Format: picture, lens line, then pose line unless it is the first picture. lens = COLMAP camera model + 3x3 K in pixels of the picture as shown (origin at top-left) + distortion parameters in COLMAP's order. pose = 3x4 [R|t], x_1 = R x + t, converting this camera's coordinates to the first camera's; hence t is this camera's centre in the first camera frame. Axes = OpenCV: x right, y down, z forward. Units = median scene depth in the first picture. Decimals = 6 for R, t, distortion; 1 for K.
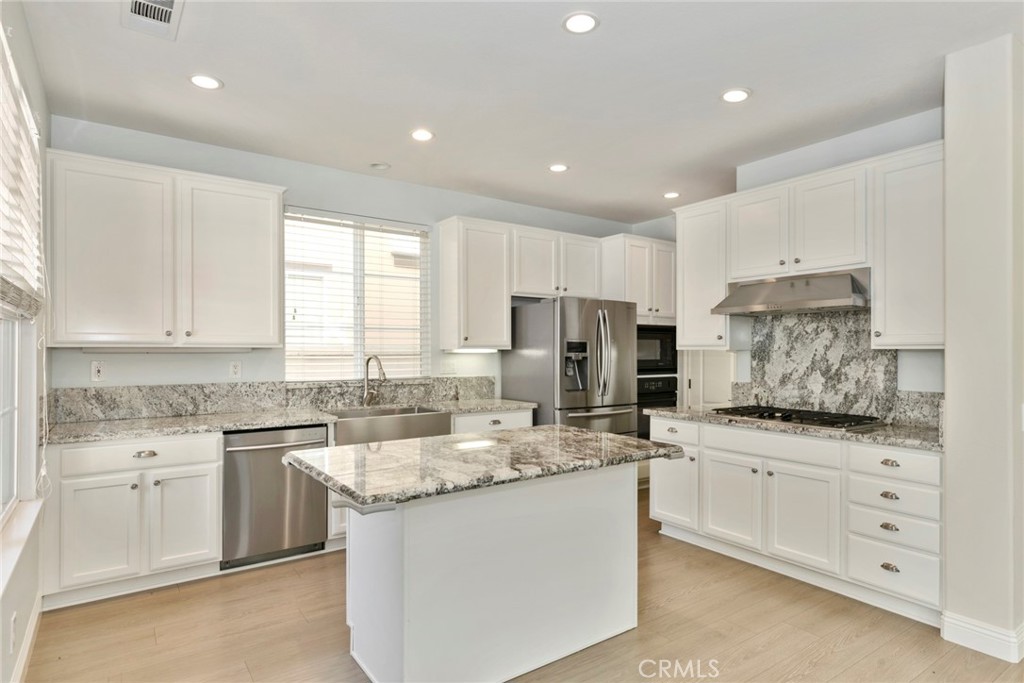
lens RADIAL K [[570.8, 0, 512.1], [0, 570.8, 347.1], [0, 0, 1]] dist [0.006769, -0.000219]
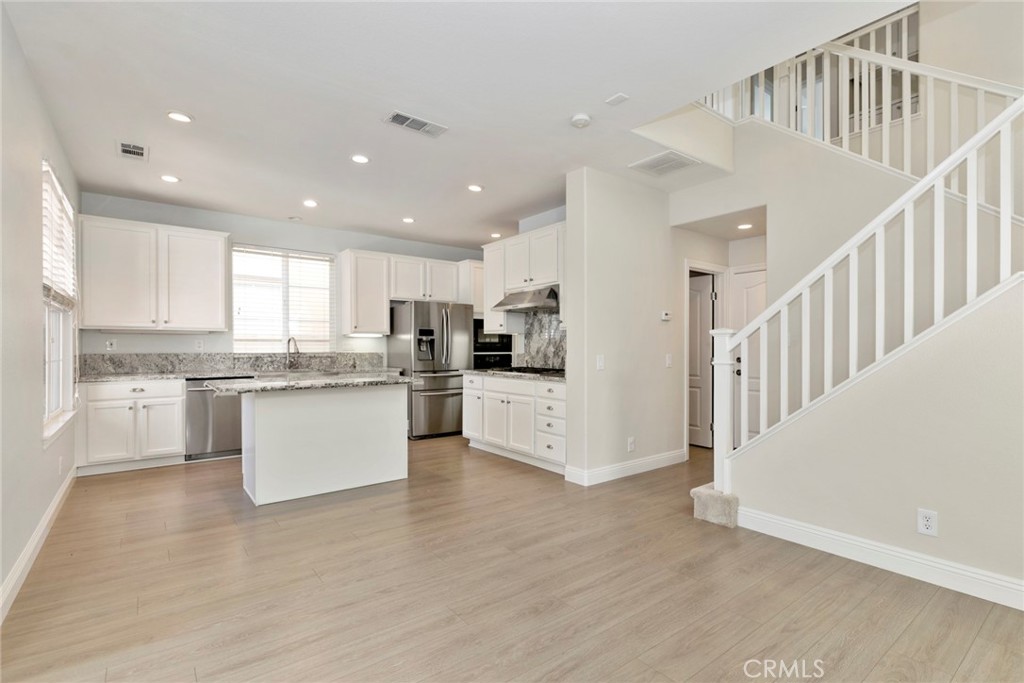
lens RADIAL K [[482.0, 0, 511.6], [0, 482.0, 346.6], [0, 0, 1]] dist [-0.002311, -0.000045]
pose [[0.999168, -0.001664, 0.040759, 0.335075], [0.001482, 0.999989, 0.004475, 0.037740], [-0.040766, -0.004411, 0.999159, -0.389672]]
